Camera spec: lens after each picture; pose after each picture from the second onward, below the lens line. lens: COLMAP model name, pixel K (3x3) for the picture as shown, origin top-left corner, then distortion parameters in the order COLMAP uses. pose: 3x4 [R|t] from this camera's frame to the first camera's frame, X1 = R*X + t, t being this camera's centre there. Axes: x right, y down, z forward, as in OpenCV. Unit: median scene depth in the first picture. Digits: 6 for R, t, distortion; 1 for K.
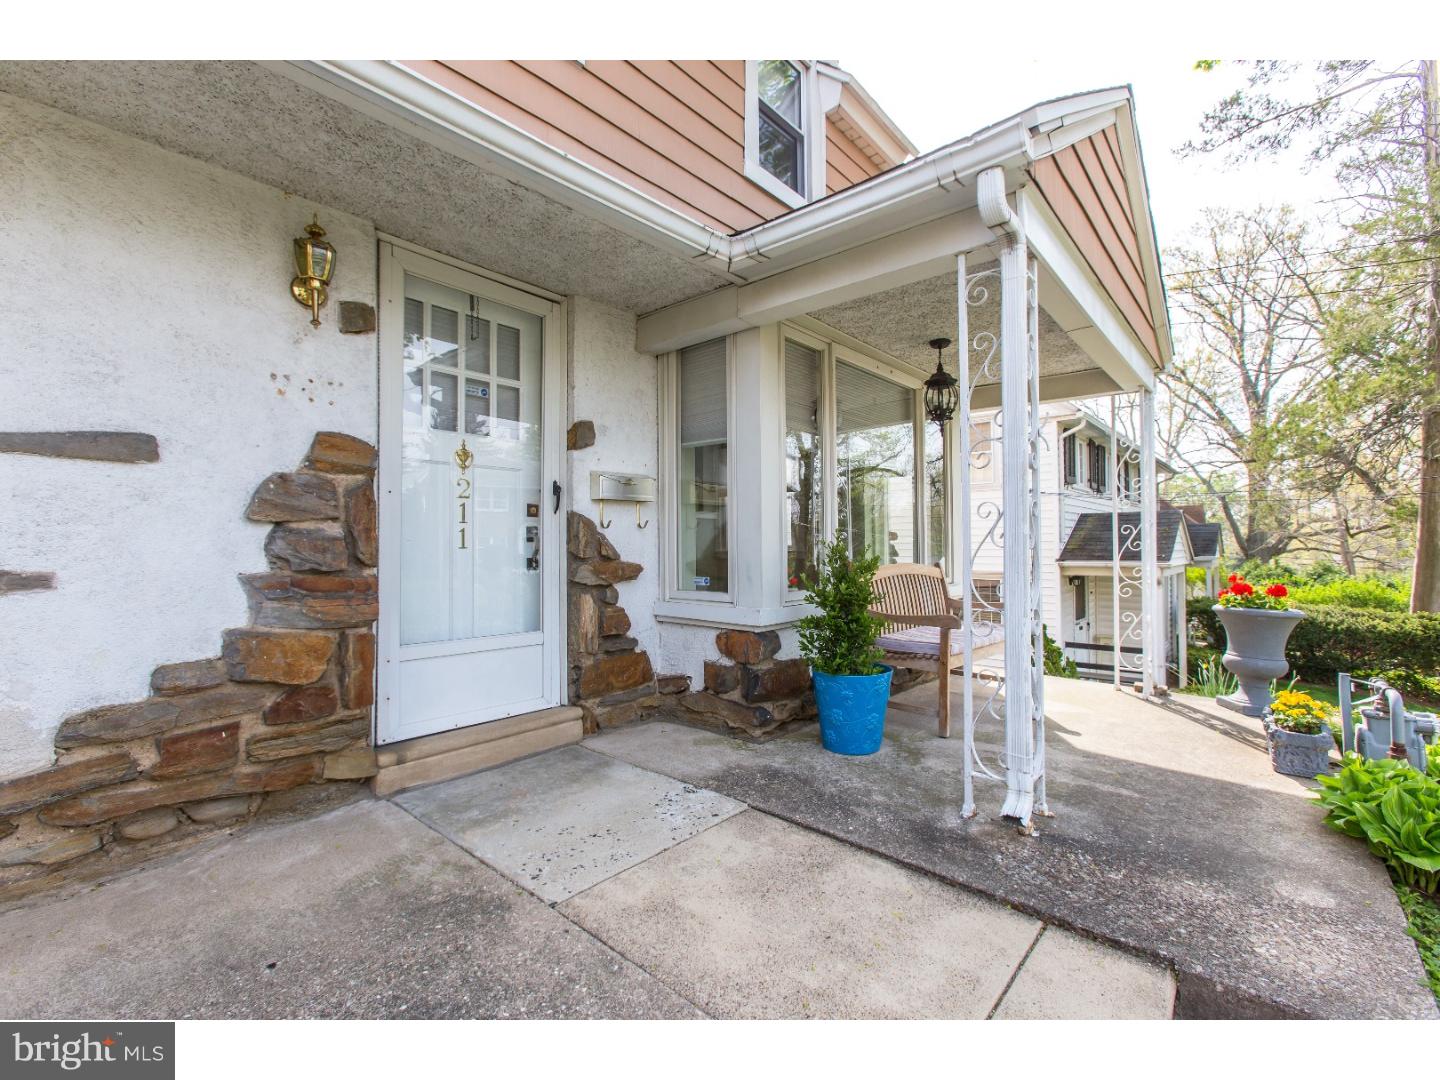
lens RADIAL K [[634.2, 0, 716.5], [0, 634.2, 536.4], [0, 0, 1]] dist [0.002988, 0.000242]
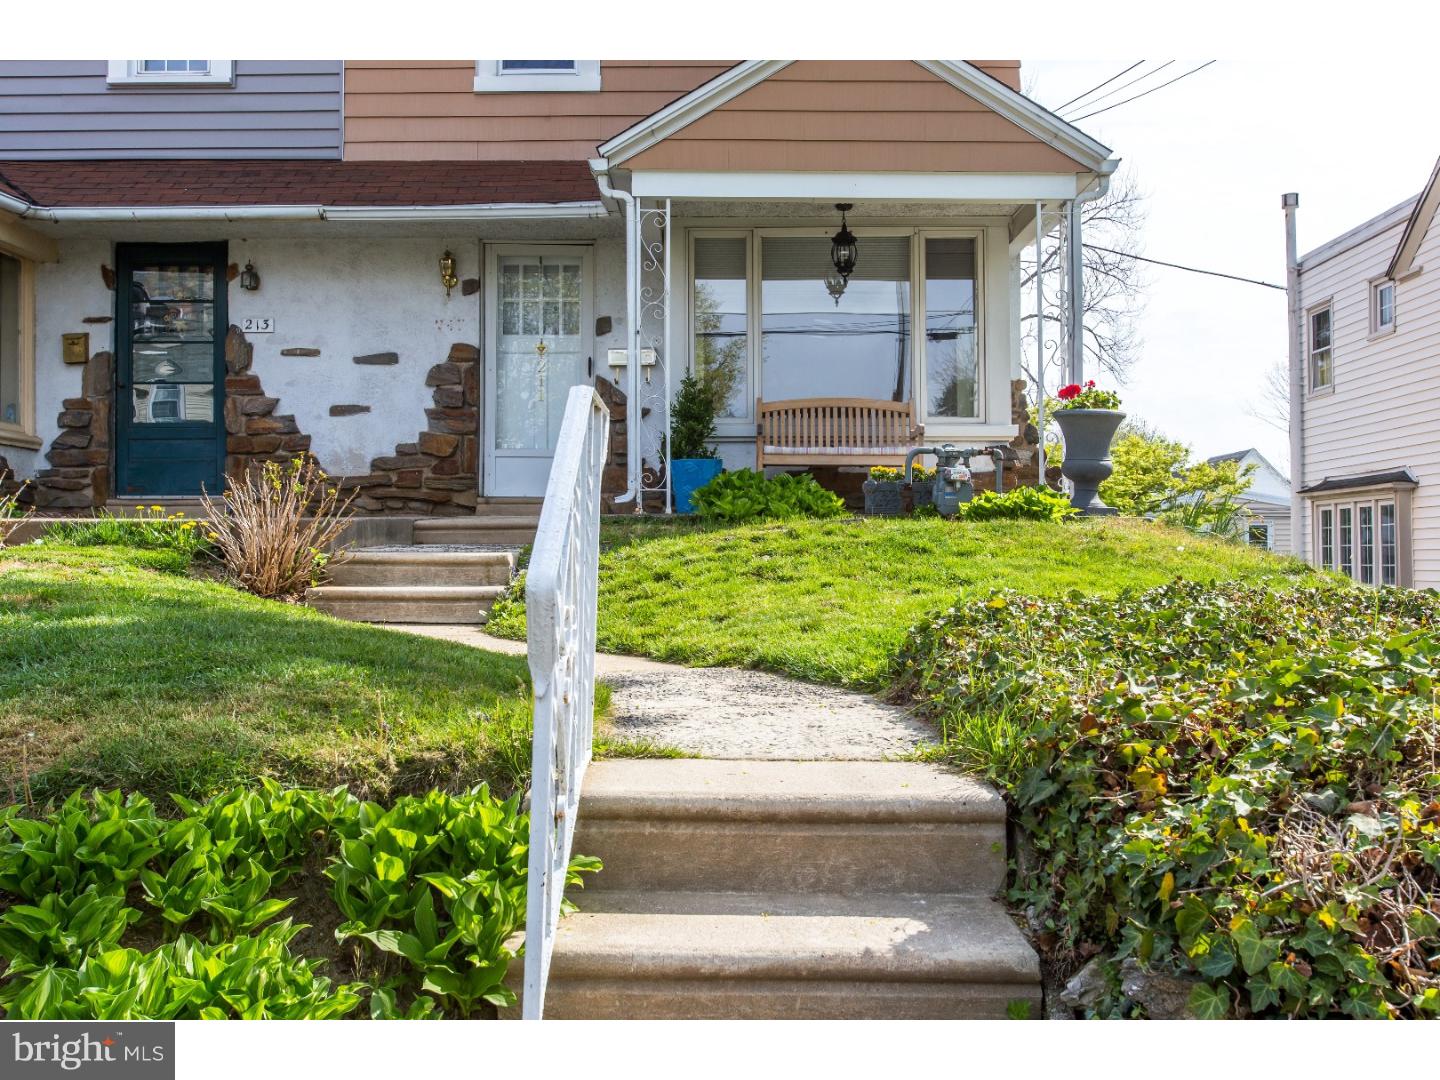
lens RADIAL K [[1417.6, 0, 721.3], [0, 1417.6, 539.9], [0, 0, 1]] dist [0.007068, 0.000000]
pose [[0.647998, -0.007604, -0.761604, 3.835102], [0.008386, 0.999961, -0.002849, 0.552865], [0.761596, -0.004541, 0.648036, -1.517955]]
